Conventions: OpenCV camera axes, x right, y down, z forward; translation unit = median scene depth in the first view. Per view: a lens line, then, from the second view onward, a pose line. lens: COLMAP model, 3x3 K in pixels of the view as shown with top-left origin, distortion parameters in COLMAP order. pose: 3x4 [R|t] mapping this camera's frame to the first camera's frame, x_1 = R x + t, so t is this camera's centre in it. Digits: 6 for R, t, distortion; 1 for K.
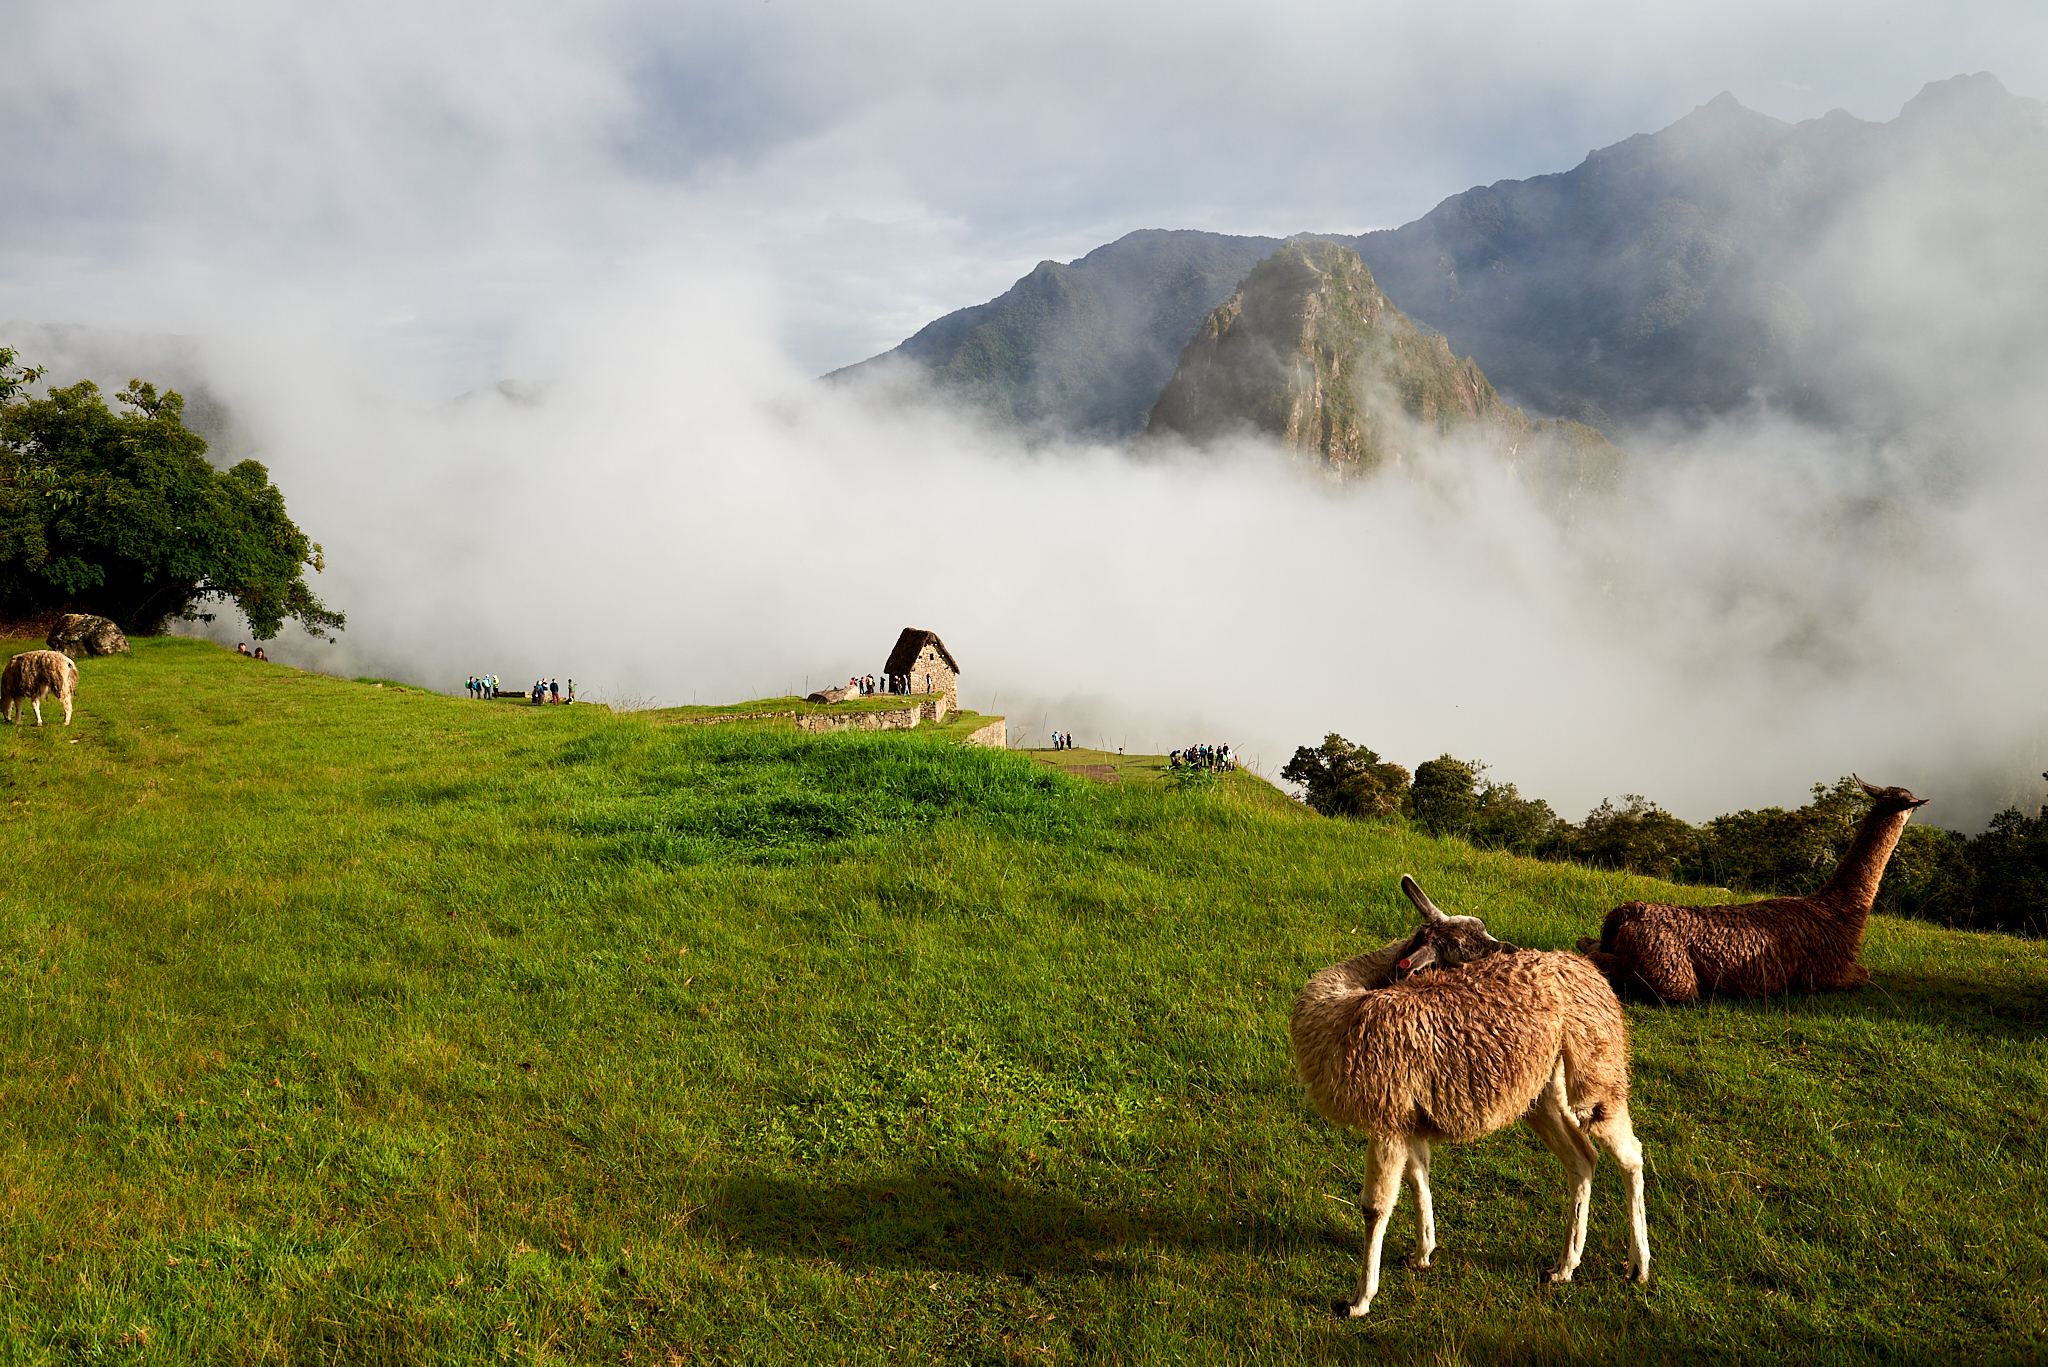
lens RADIAL K [[1679.0, 0, 1028.2], [0, 1679.0, 672.2], [0, 0, 1]] dist [-0.008710, 0.011092]
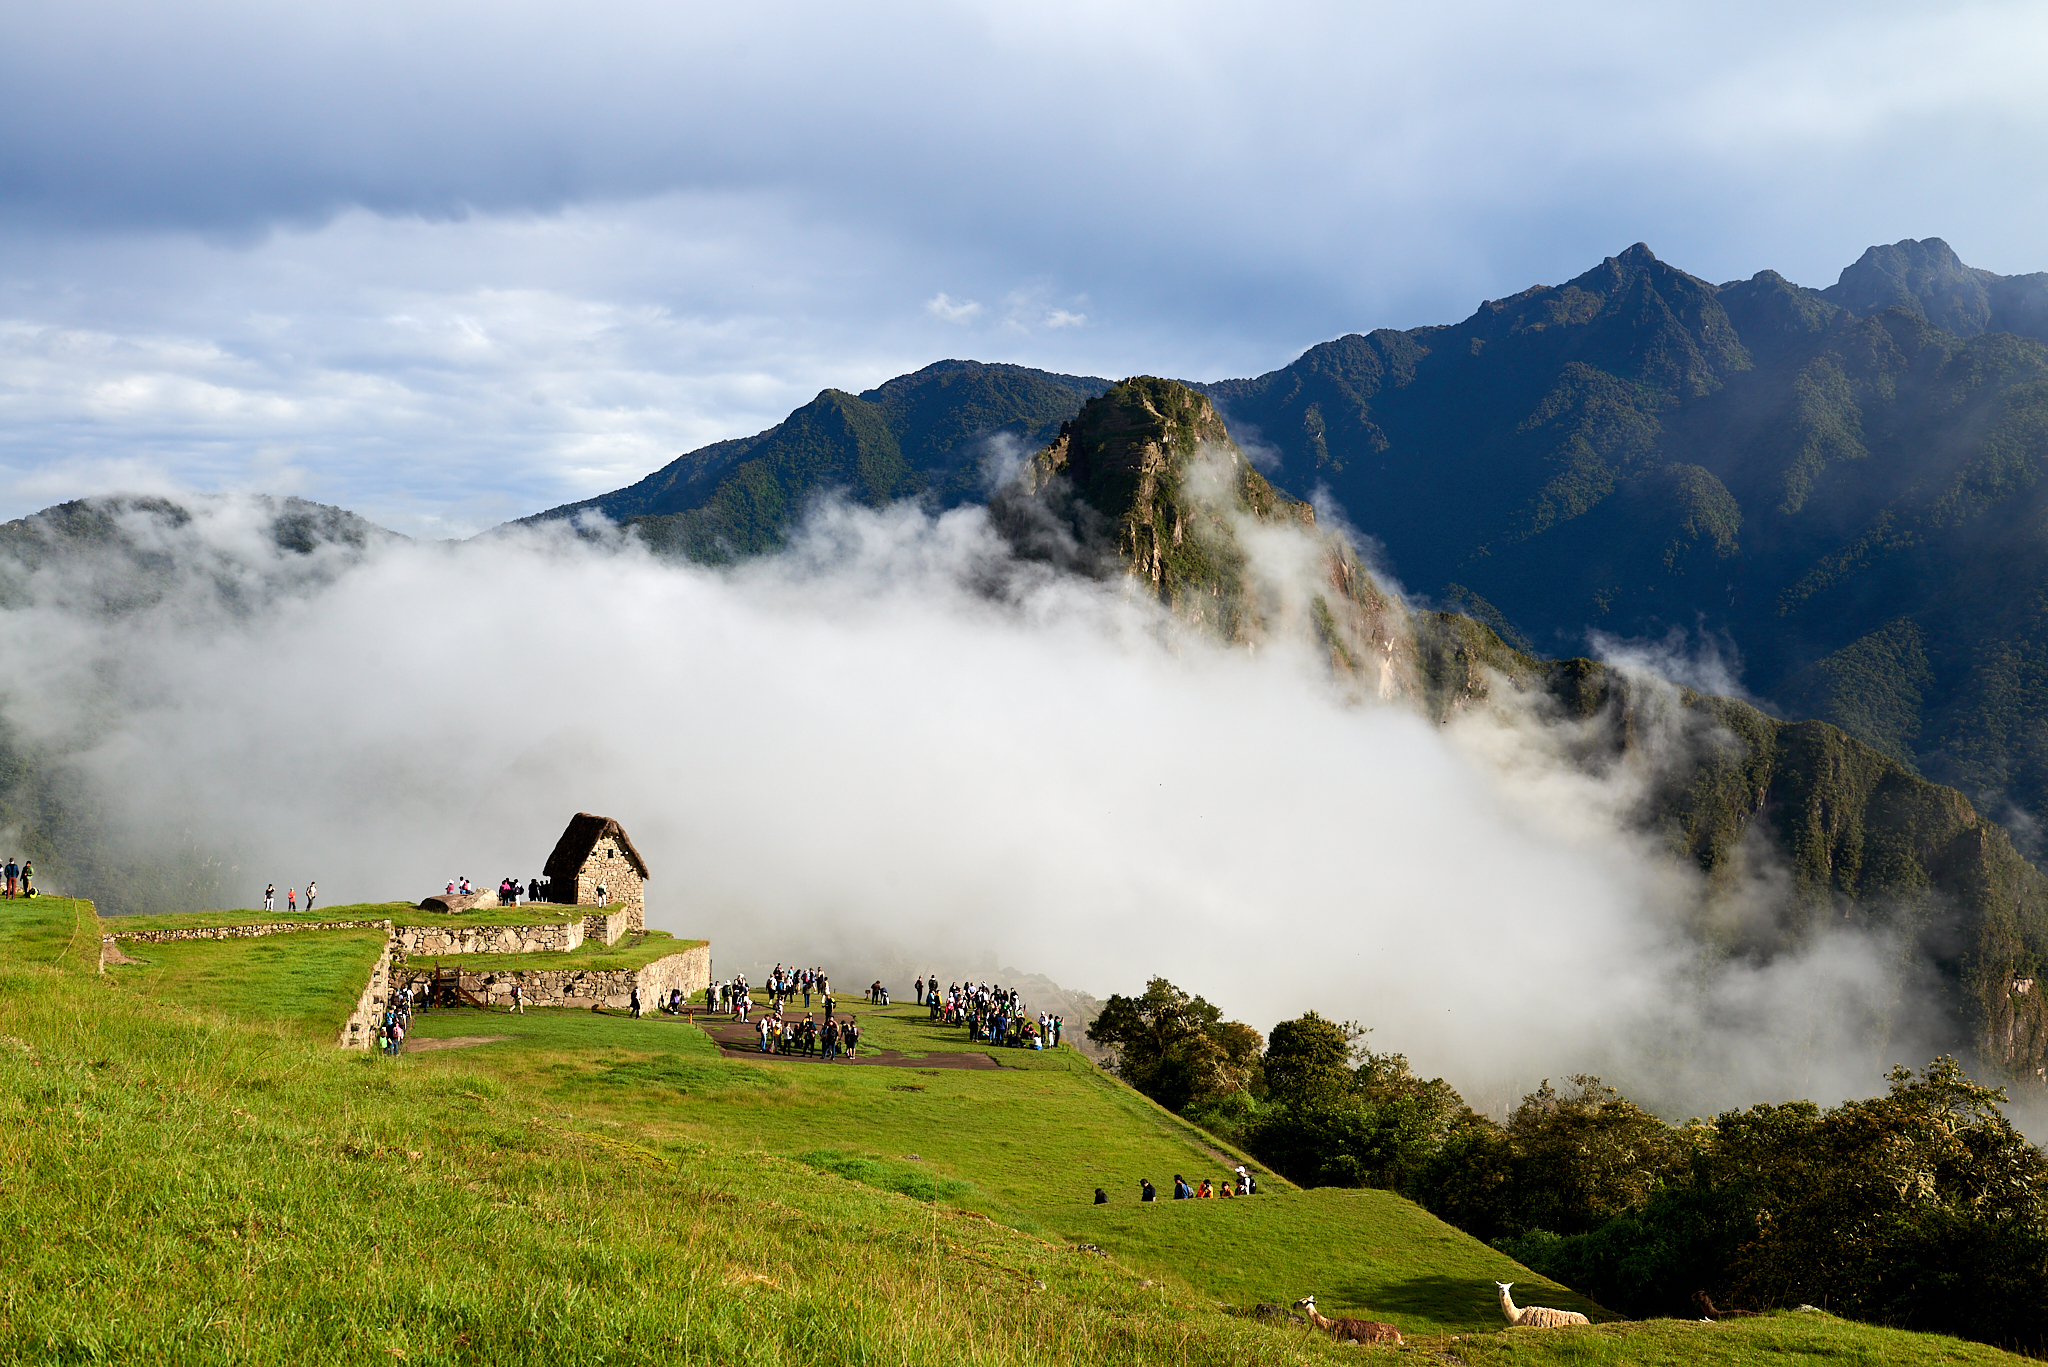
lens RADIAL K [[2073.1, 0, 1032.7], [0, 2073.1, 684.3], [0, 0, 1]] dist [0.055412, 0.000000]
pose [[0.992569, 0.047929, 0.111850, 0.020733], [-0.035827, 0.993526, -0.107807, 0.008966], [-0.116293, 0.102999, 0.987860, 0.105803]]
